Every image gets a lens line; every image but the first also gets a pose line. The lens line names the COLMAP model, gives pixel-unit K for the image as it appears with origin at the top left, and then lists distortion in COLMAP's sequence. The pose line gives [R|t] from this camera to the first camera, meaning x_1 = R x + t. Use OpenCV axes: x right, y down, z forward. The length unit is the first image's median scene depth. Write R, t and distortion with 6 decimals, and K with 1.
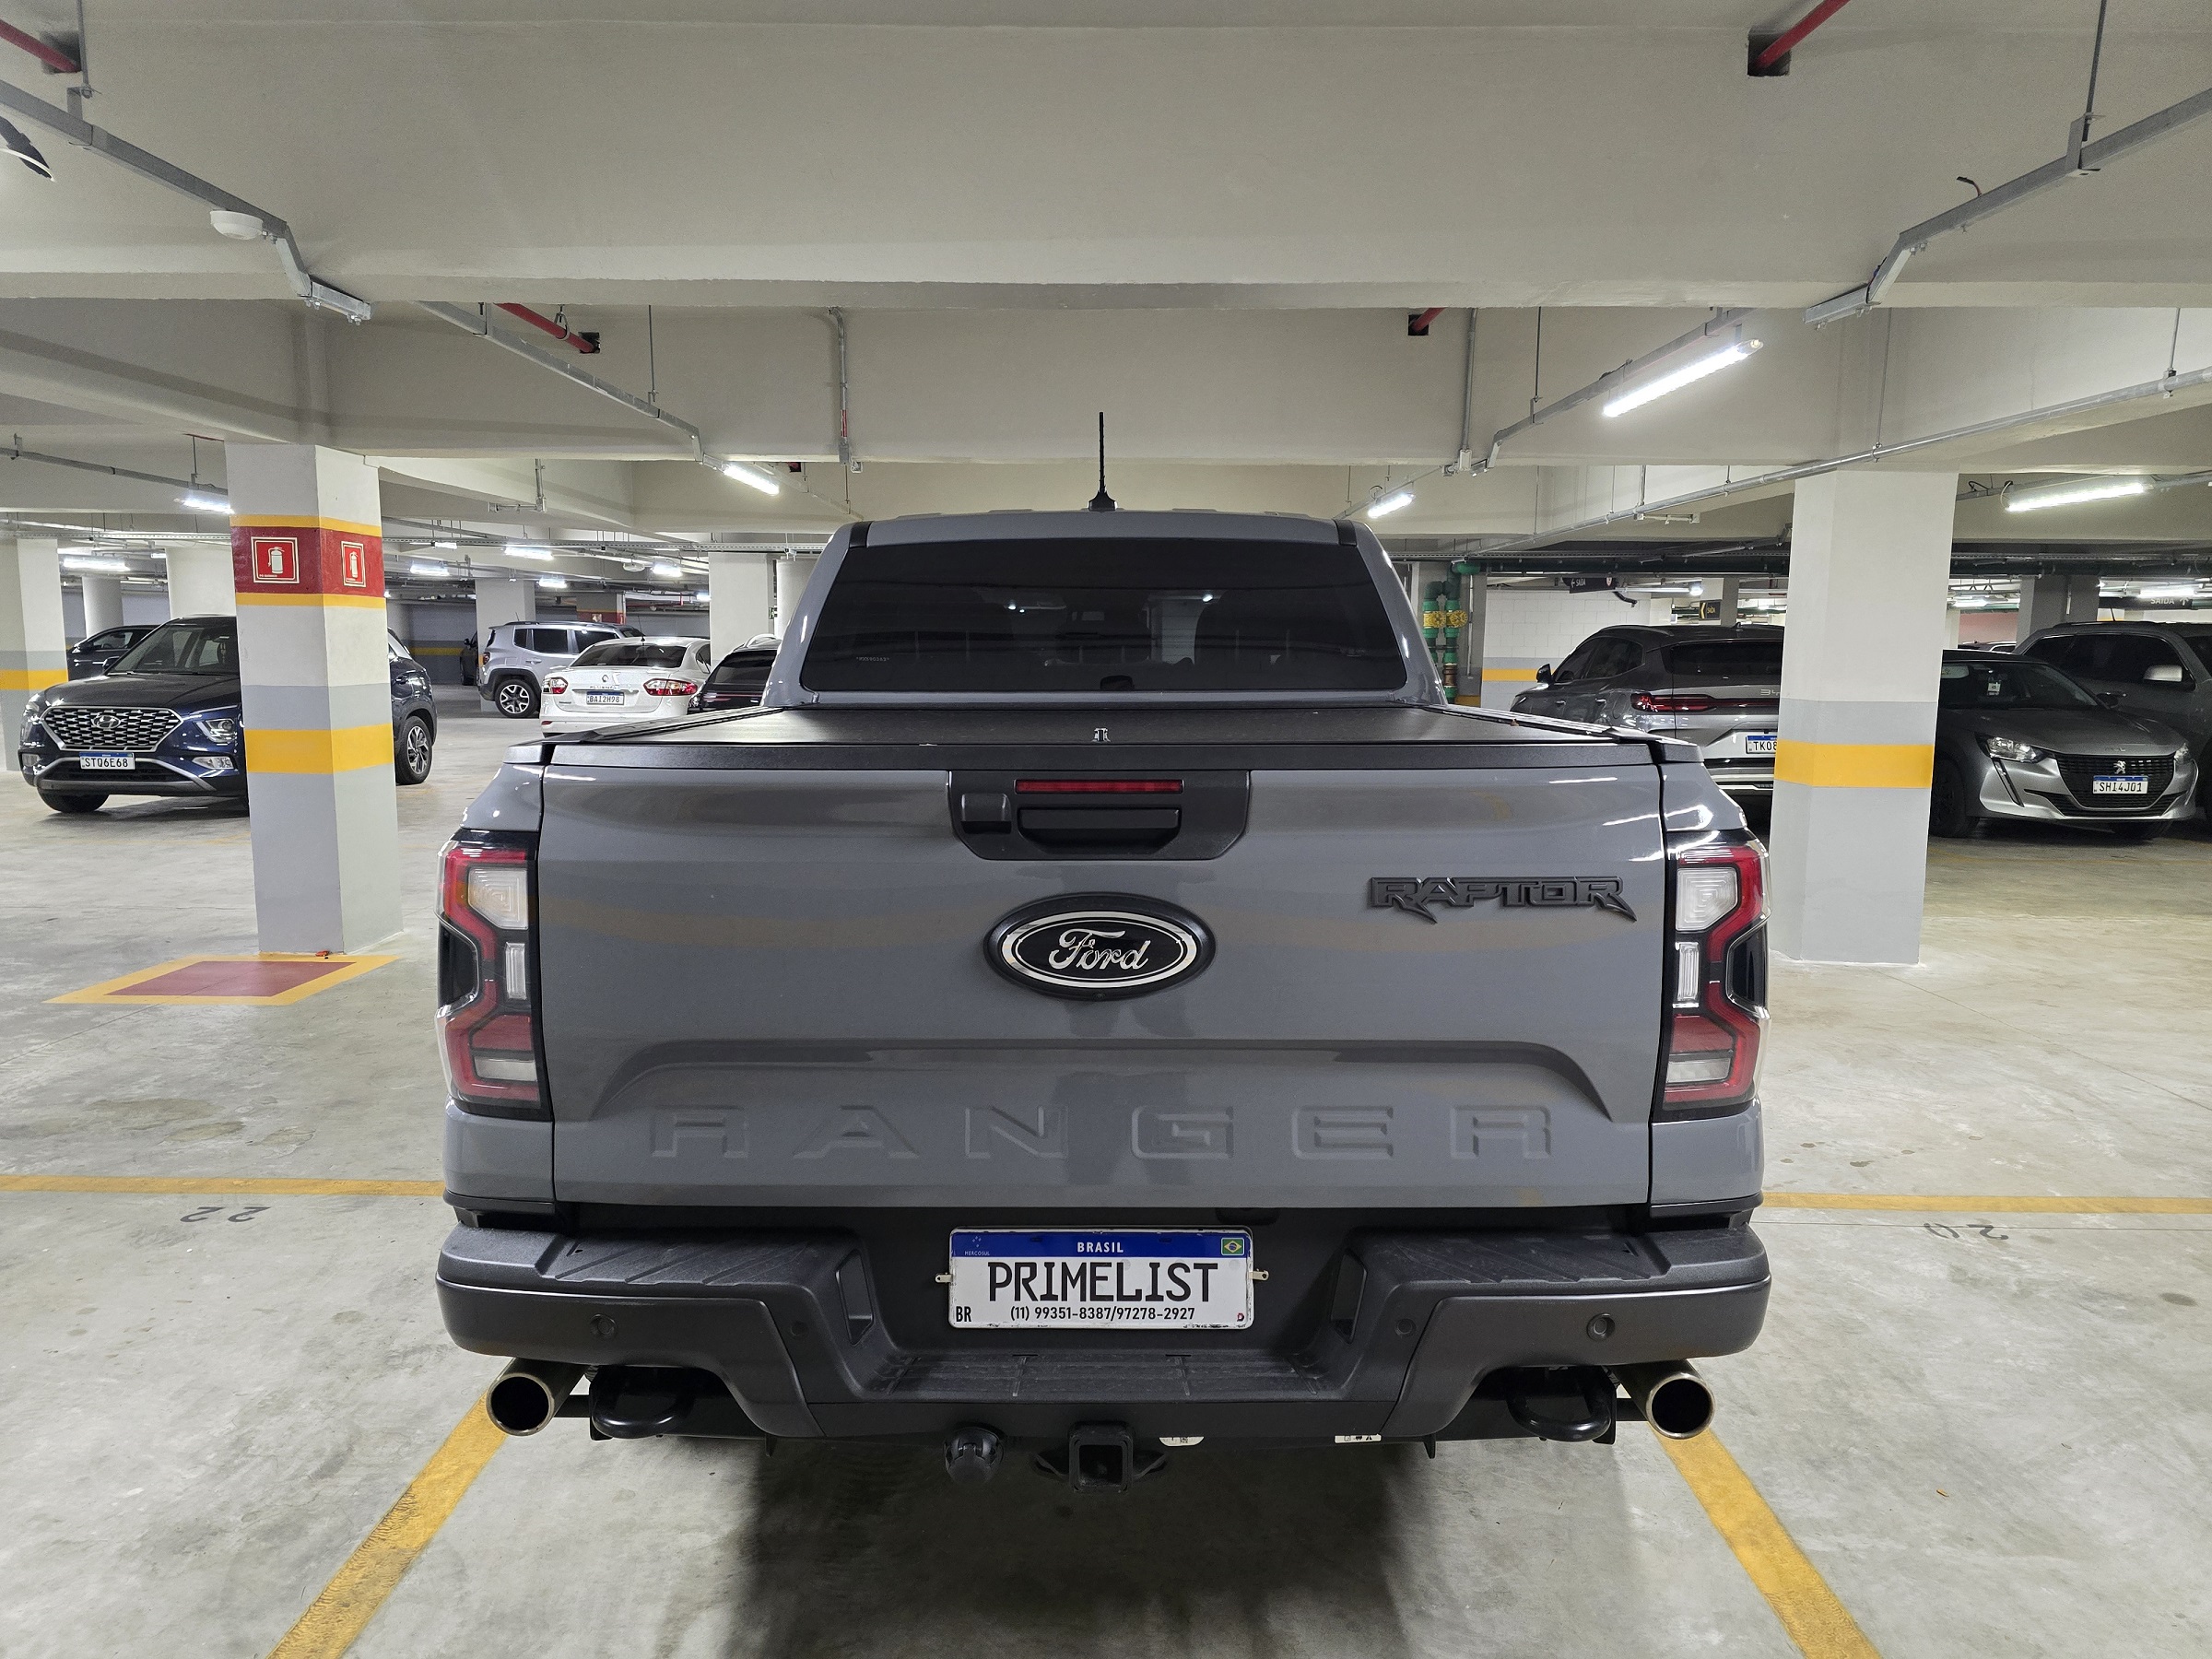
lens RADIAL K [[1475.1, 0, 1076.9], [0, 1475.1, 828.1], [0, 0, 1]] dist [0.045954, -0.052711]
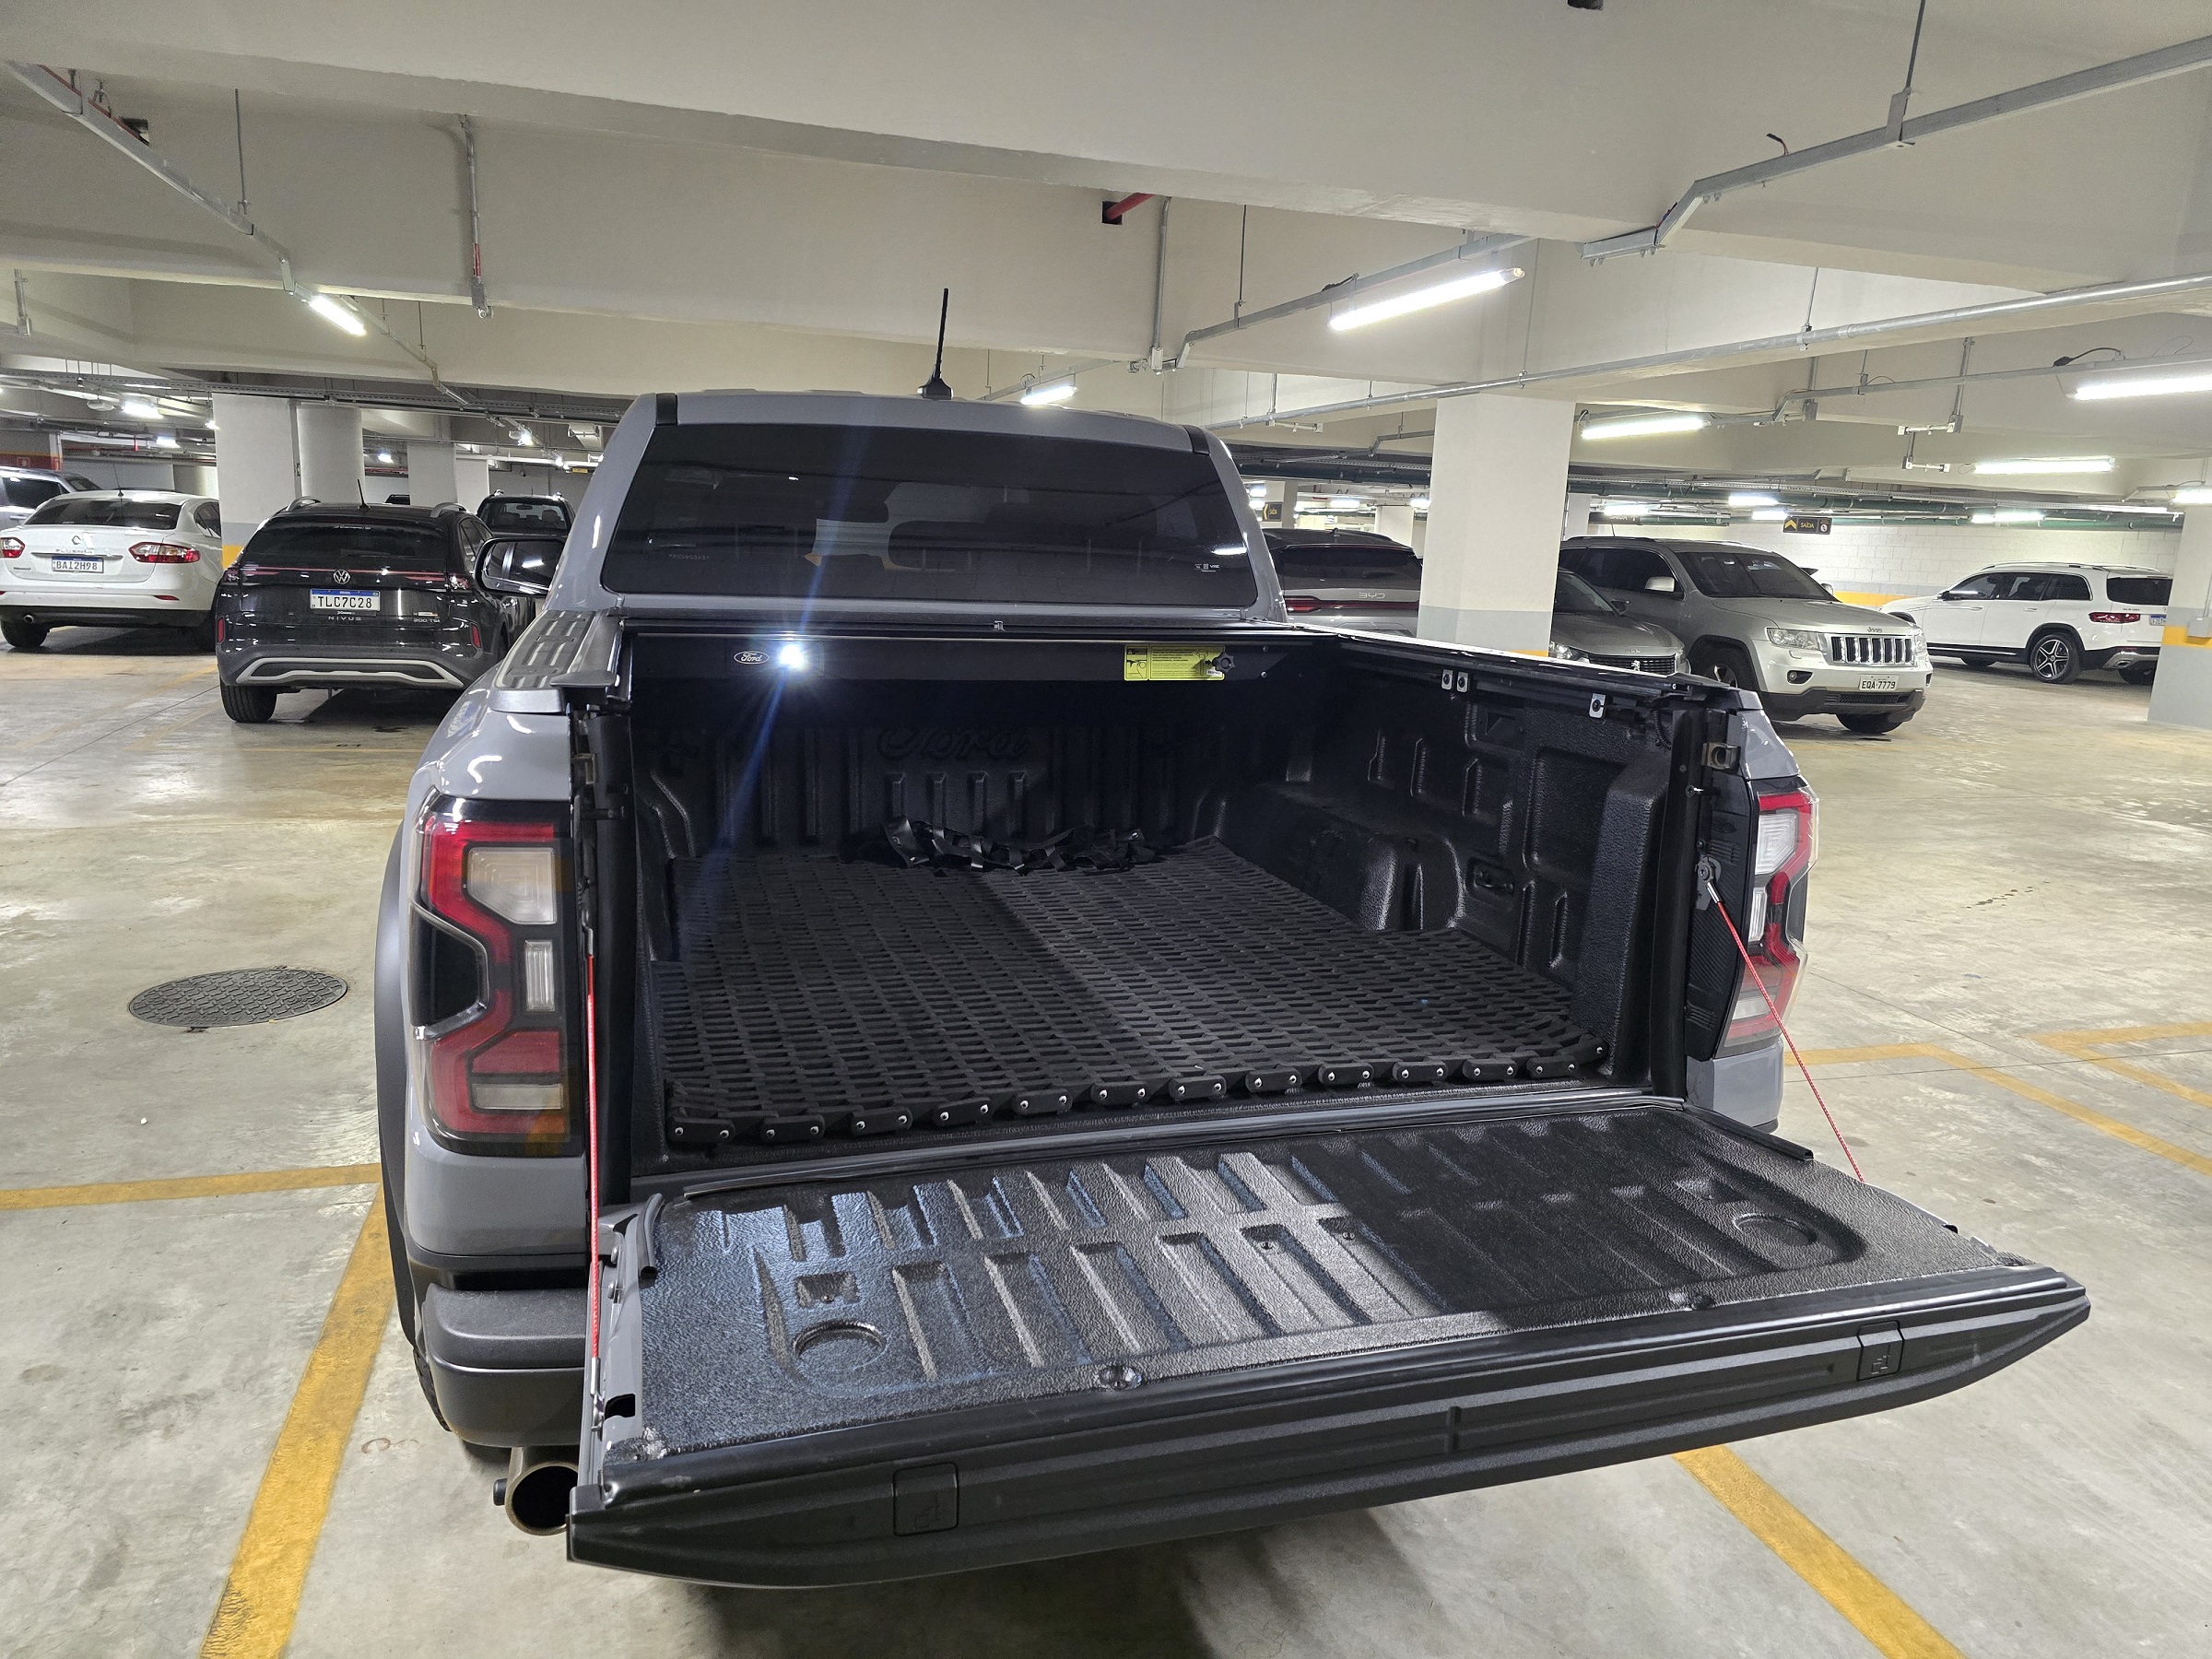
lens RADIAL K [[1475.1, 0, 1076.9], [0, 1475.1, 828.1], [0, 0, 1]] dist [0.045954, -0.052711]
pose [[0.951484, -0.026304, 0.306573, -0.186130], [0.001747, 0.996785, 0.080103, -0.024548], [-0.307694, -0.075681, 0.948471, 0.089403]]
